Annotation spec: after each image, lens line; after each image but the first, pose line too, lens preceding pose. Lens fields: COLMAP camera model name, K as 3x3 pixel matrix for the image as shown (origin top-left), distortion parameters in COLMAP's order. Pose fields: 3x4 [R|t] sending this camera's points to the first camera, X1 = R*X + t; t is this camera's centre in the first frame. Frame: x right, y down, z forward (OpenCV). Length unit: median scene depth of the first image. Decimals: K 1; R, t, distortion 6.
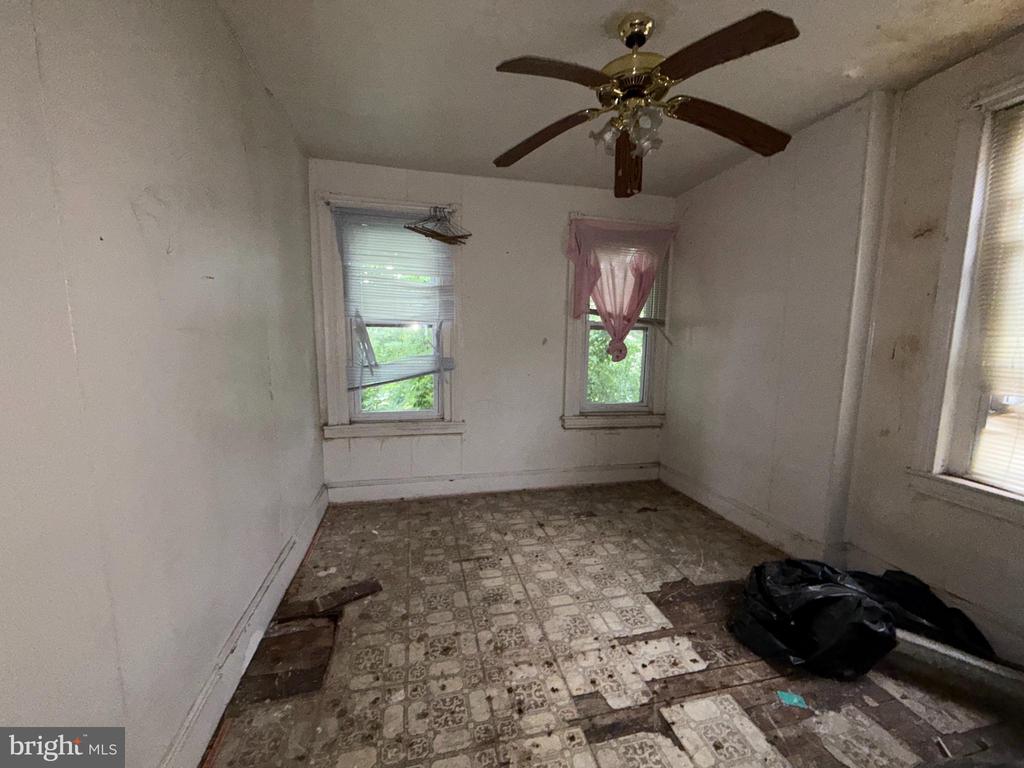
lens RADIAL K [[408.7, 0, 507.7], [0, 408.7, 380.9], [0, 0, 1]] dist [0.000179, 0.000085]
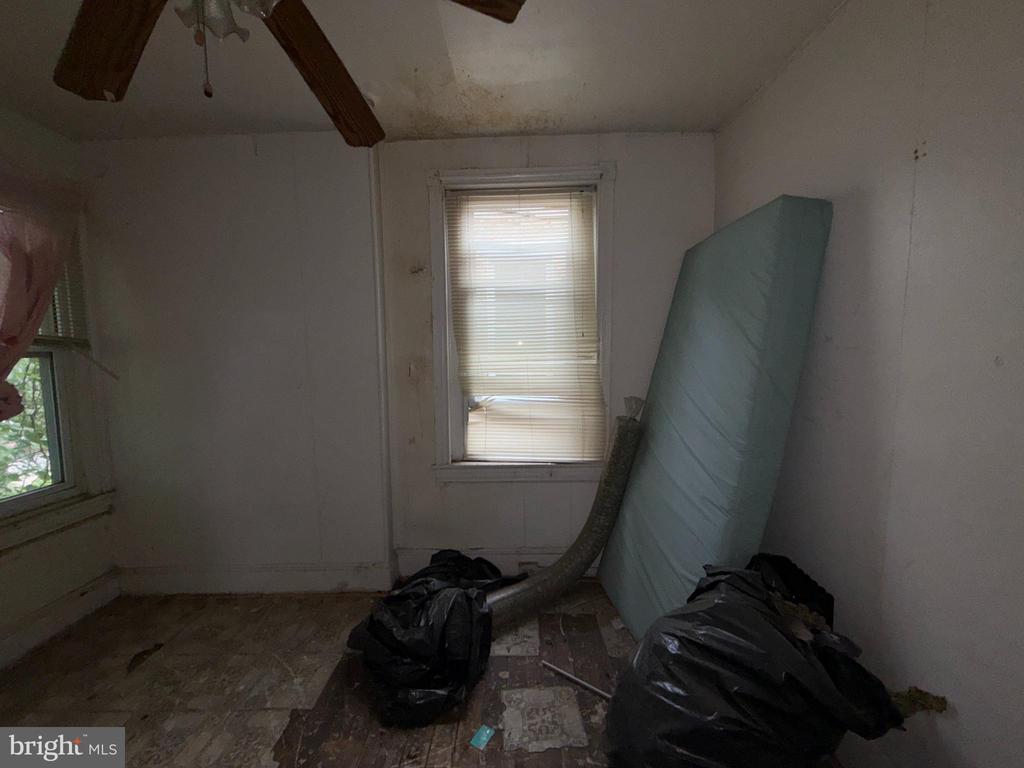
lens RADIAL K [[408.7, 0, 510.0], [0, 408.7, 382.8], [0, 0, 1]] dist [0.000179, 0.000085]
pose [[0.242886, -0.097932, 0.965099, -0.122285], [0.132234, 0.988947, 0.067073, -0.091121], [-0.961000, 0.111328, 0.253151, 0.533725]]
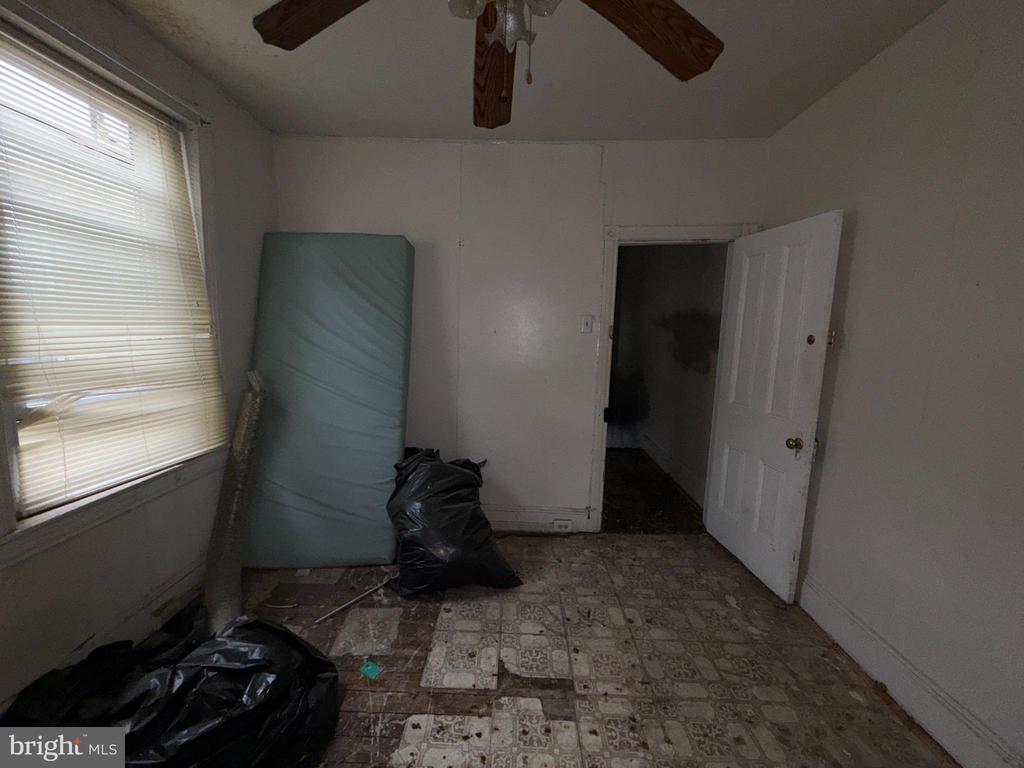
lens RADIAL K [[408.7, 0, 508.5], [0, 408.7, 382.8], [0, 0, 1]] dist [0.000179, 0.000085]
pose [[-0.967210, -0.065194, 0.245468, 0.113262], [-0.000752, 0.967224, 0.253923, -0.203036], [-0.253977, 0.245412, -0.935558, 1.538143]]
